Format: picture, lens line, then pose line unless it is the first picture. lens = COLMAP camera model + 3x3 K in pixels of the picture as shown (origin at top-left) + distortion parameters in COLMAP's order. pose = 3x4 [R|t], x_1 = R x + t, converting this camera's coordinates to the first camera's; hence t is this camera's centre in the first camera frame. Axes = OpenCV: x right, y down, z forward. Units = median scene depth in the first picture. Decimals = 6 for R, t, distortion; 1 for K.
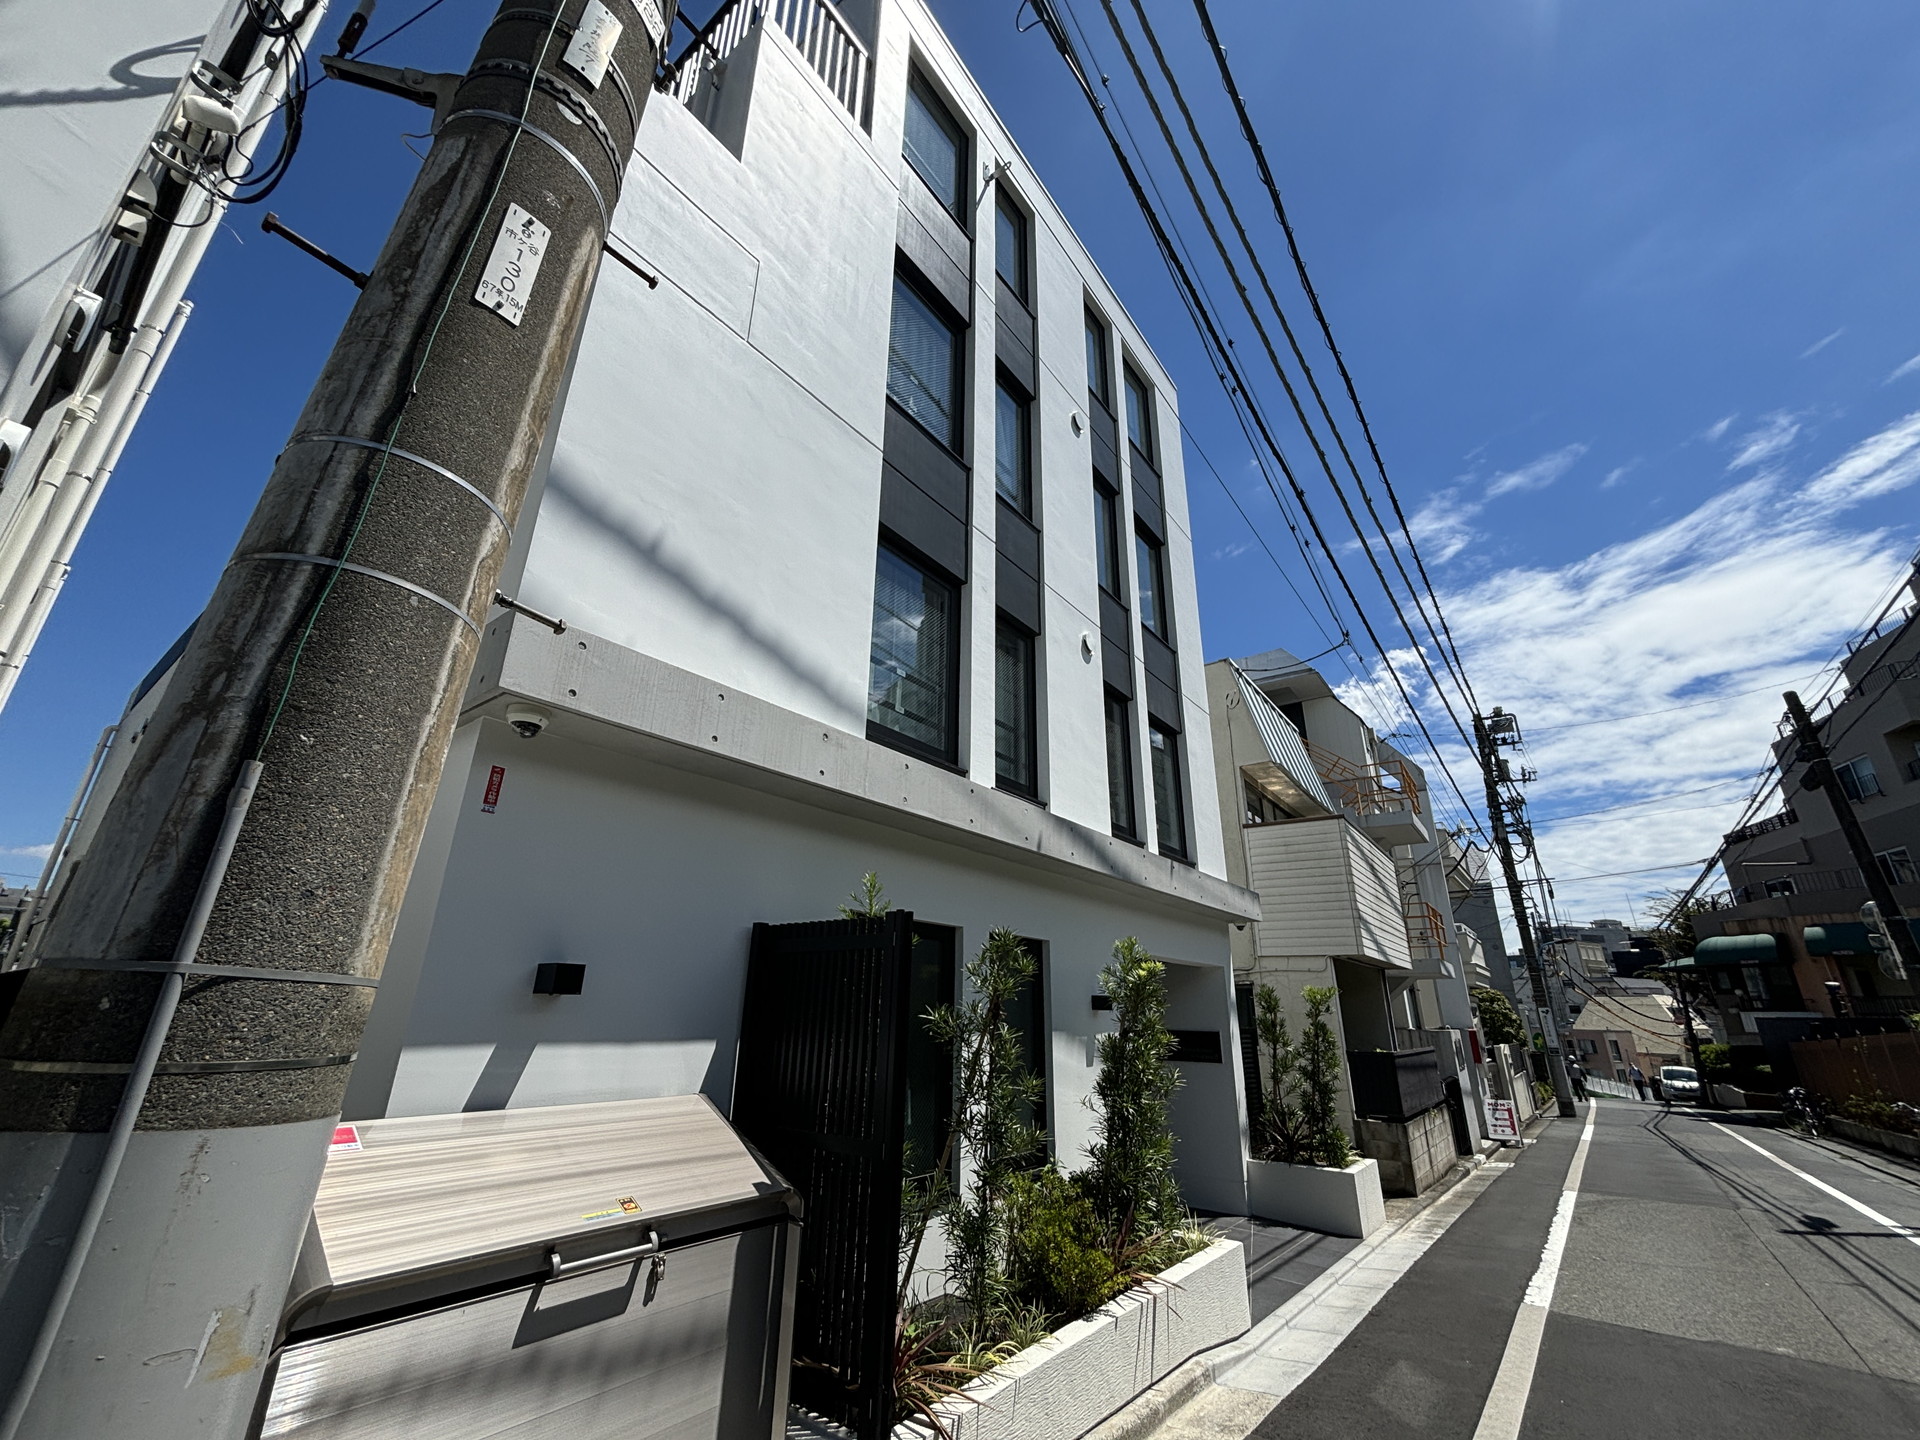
lens RADIAL K [[775.8, 0, 947.9], [0, 775.8, 722.8], [0, 0, 1]] dist [-0.040241, 0.029770]
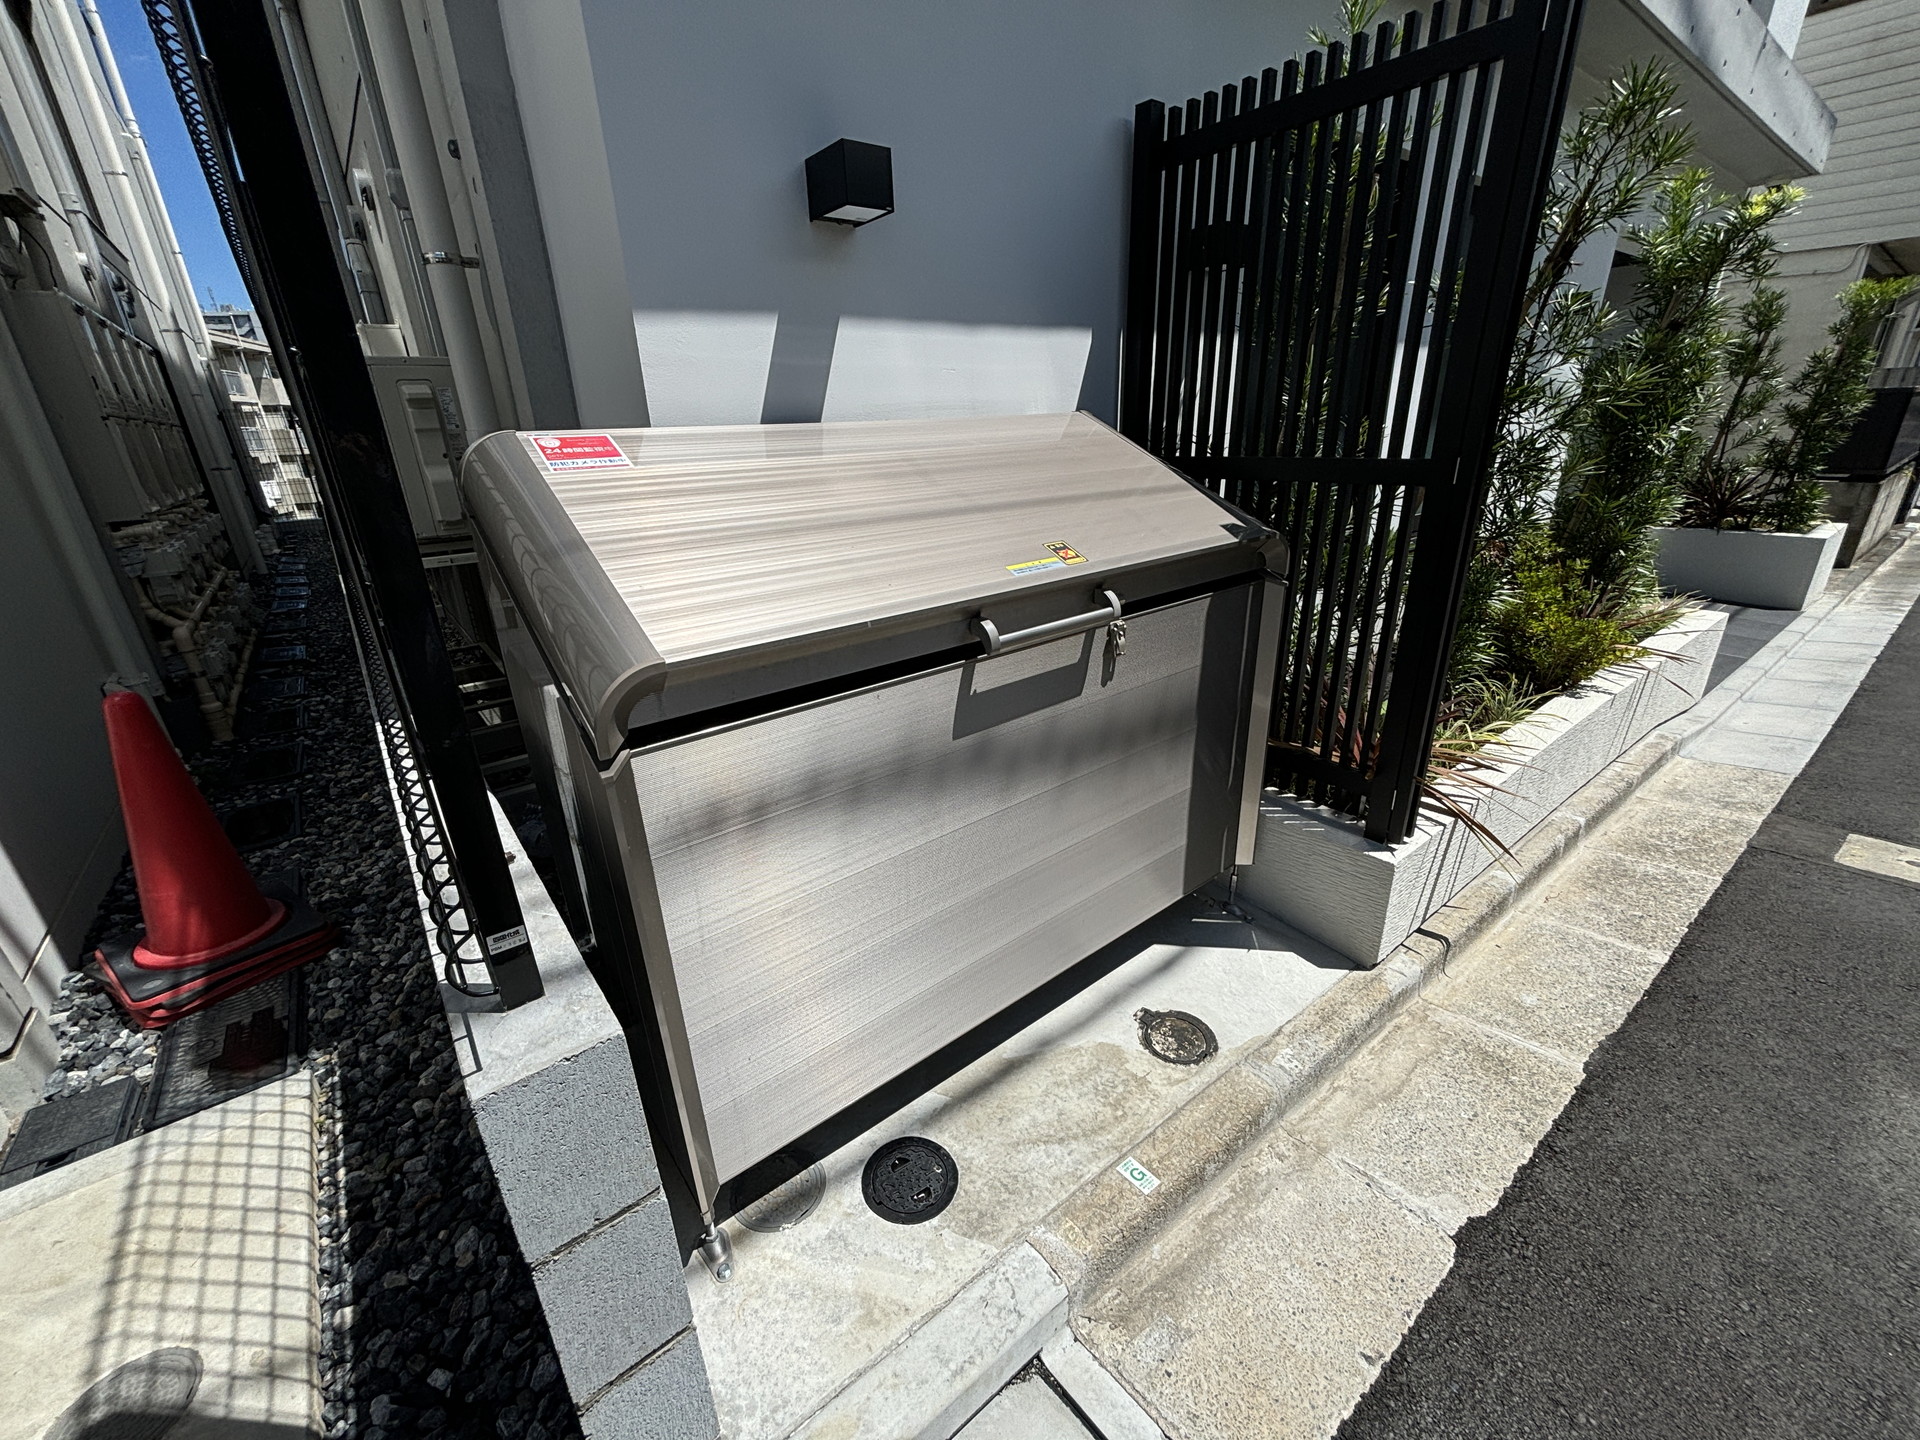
lens RADIAL K [[771.5, 0, 949.6], [0, 771.5, 714.4], [0, 0, 1]] dist [-0.000185, 0.000028]
pose [[0.968346, 0.042313, -0.245998, -0.299328], [0.133018, 0.746455, 0.652006, 0.273942], [0.211215, -0.664090, 0.717198, 0.398594]]
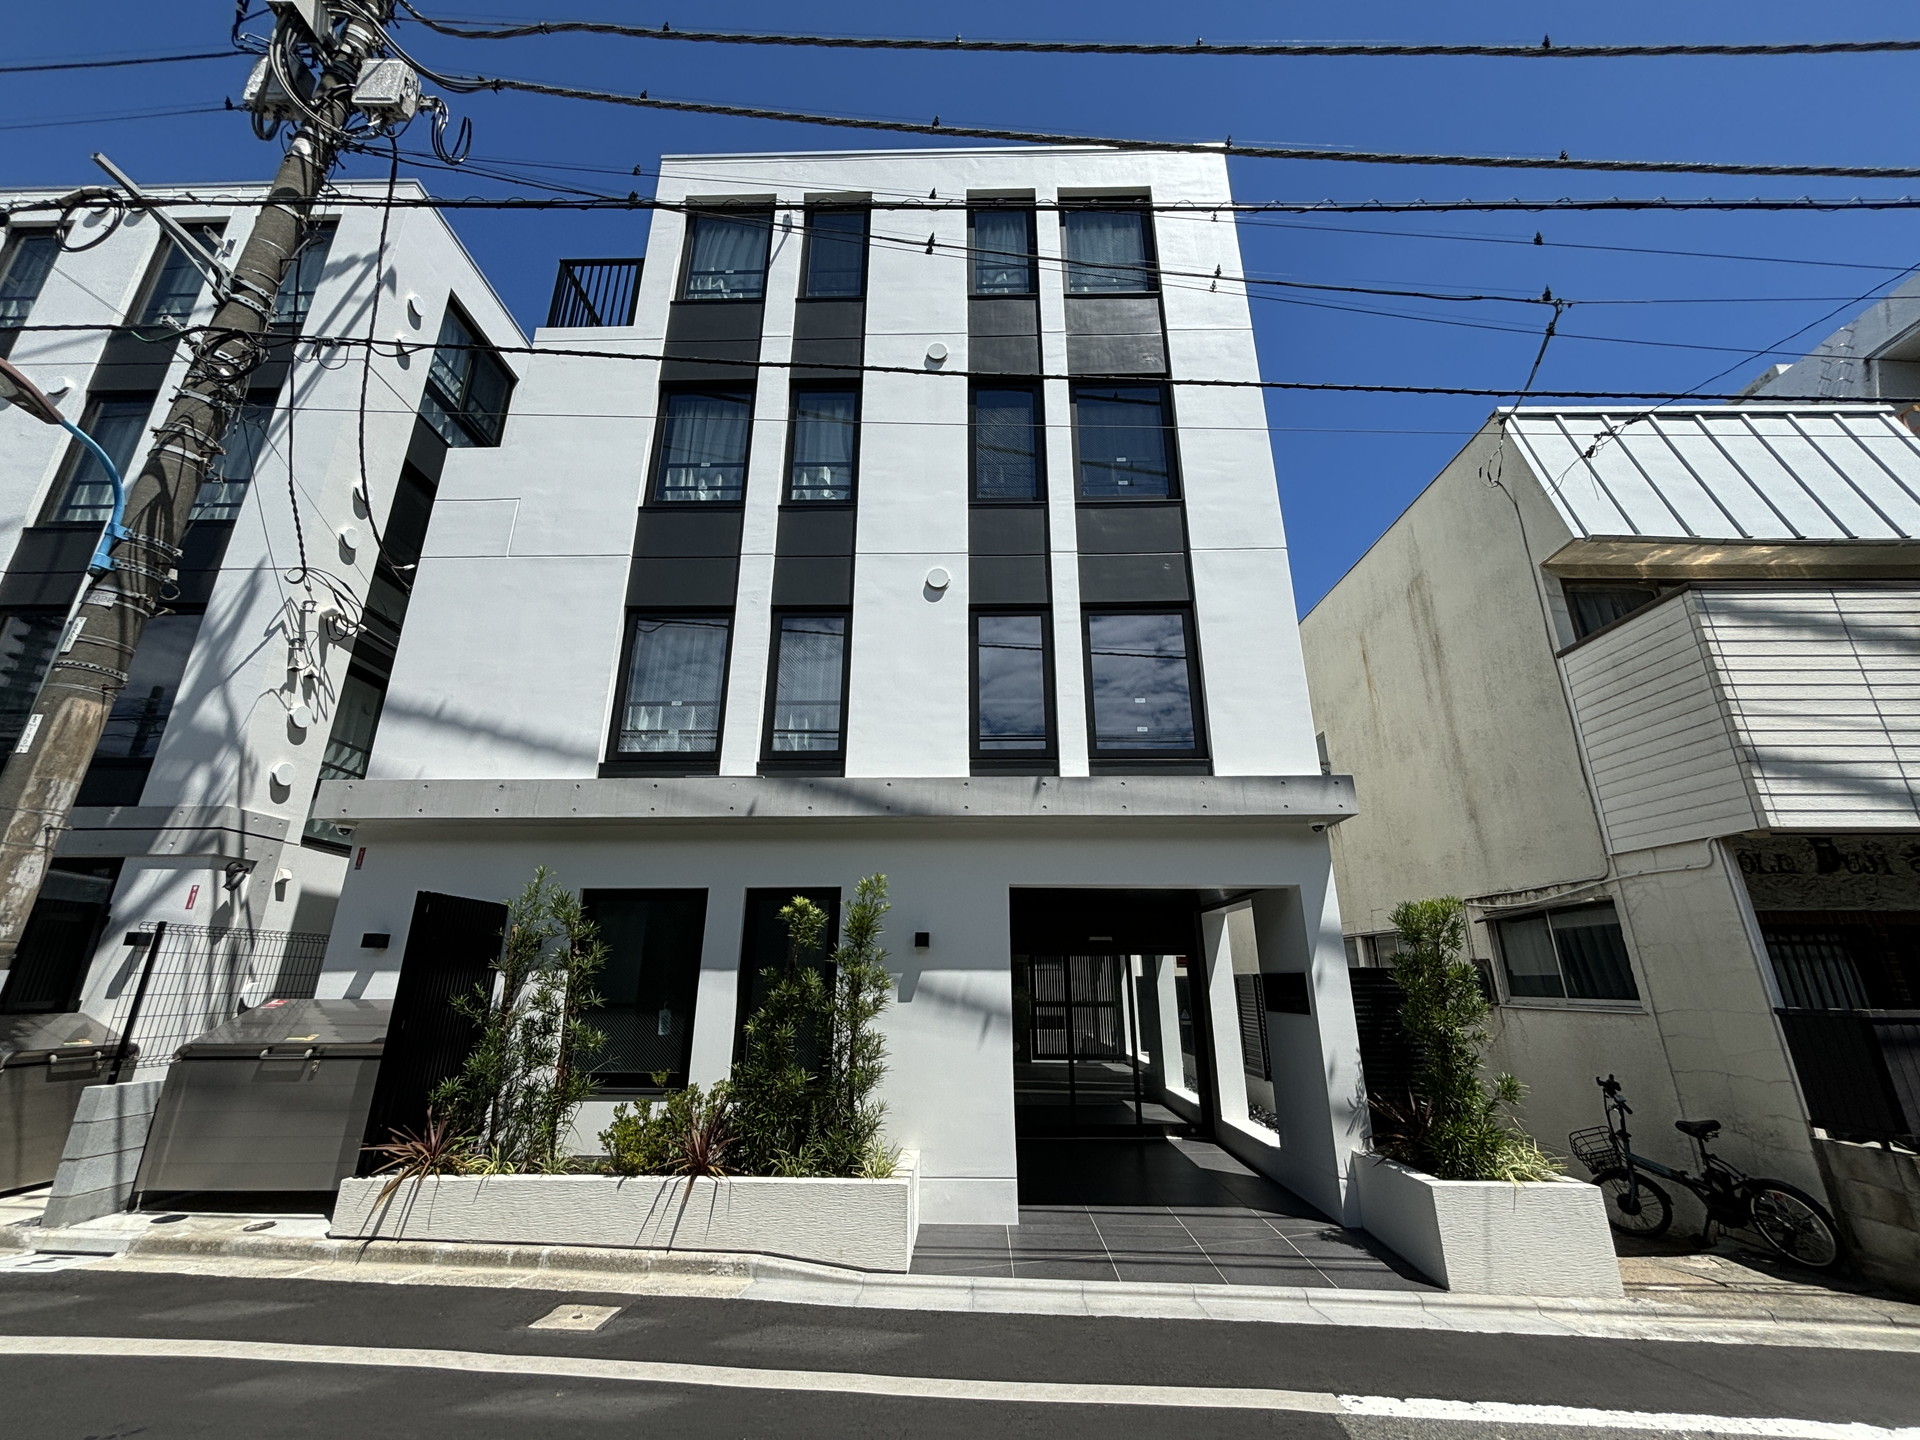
lens RADIAL K [[769.9, 0, 956.7], [0, 769.9, 723.6], [0, 0, 1]] dist [0.001301, -0.000201]
pose [[0.602455, -0.272596, -0.750160, 2.338628], [0.292528, 0.949881, -0.110241, 0.487647], [0.742614, -0.153027, 0.652002, 0.947522]]
